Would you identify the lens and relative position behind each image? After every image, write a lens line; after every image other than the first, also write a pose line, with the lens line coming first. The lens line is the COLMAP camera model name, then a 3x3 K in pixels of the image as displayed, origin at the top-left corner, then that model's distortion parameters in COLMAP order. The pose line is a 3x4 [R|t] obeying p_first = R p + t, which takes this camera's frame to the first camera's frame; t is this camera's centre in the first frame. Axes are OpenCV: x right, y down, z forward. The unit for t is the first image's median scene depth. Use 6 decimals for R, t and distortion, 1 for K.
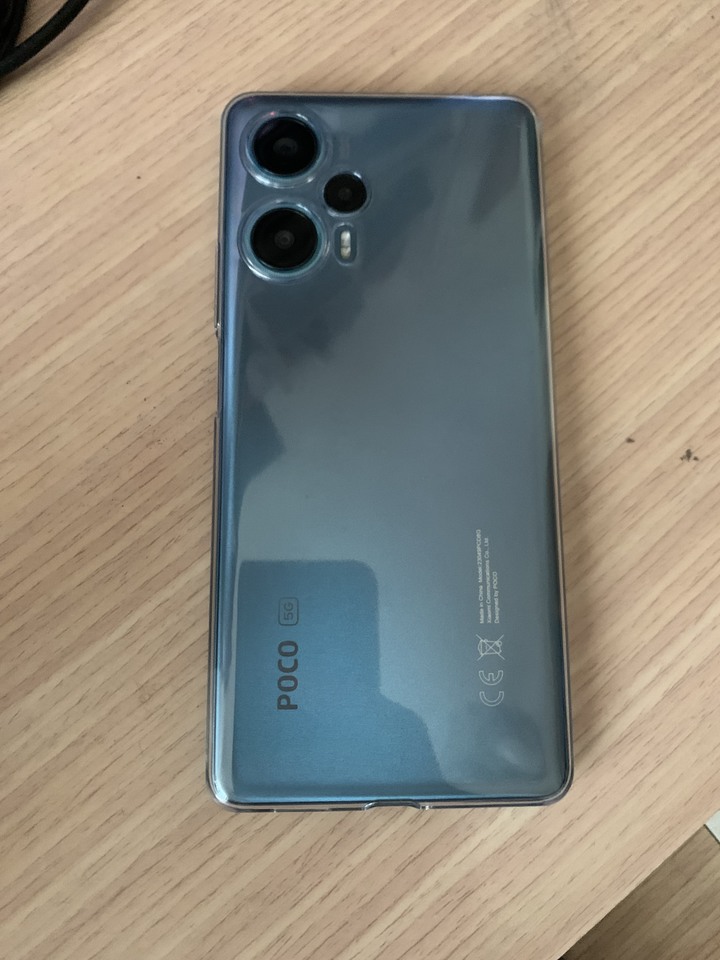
lens RADIAL K [[732.4, 0, 360.0], [0, 732.4, 480.0], [0, 0, 1]] dist [-0.065430, 0.063349]
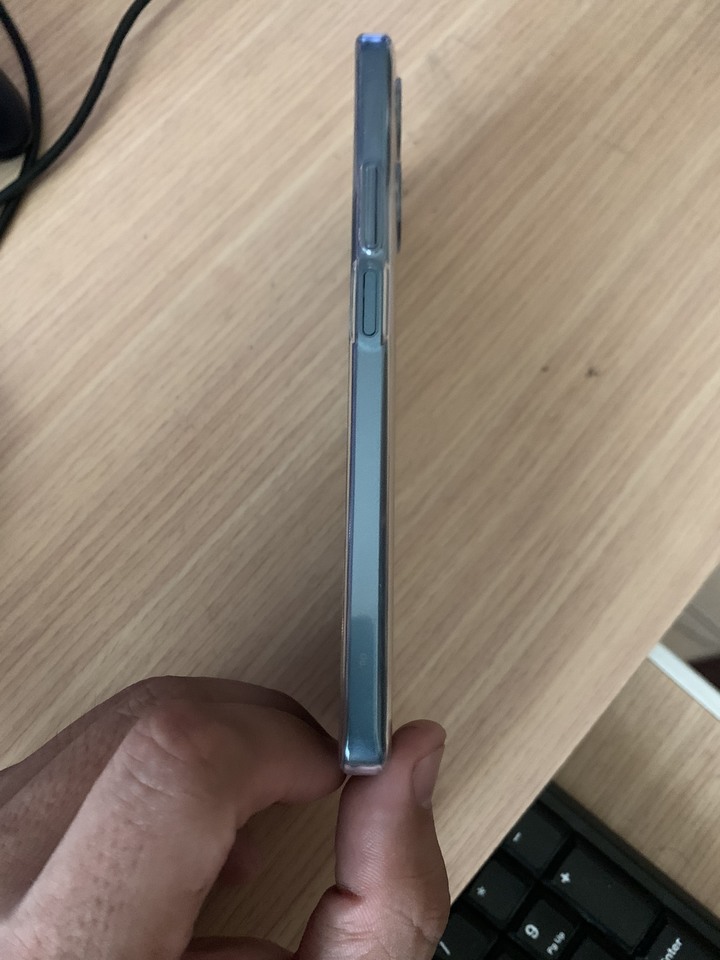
lens RADIAL K [[732.4, 0, 360.0], [0, 732.4, 480.0], [0, 0, 1]] dist [-0.065430, 0.063349]
pose [[0.986412, -0.163396, 0.017115, -0.015676], [0.164173, 0.984274, -0.065203, 0.177288], [-0.006192, 0.067127, 0.997725, -0.308027]]
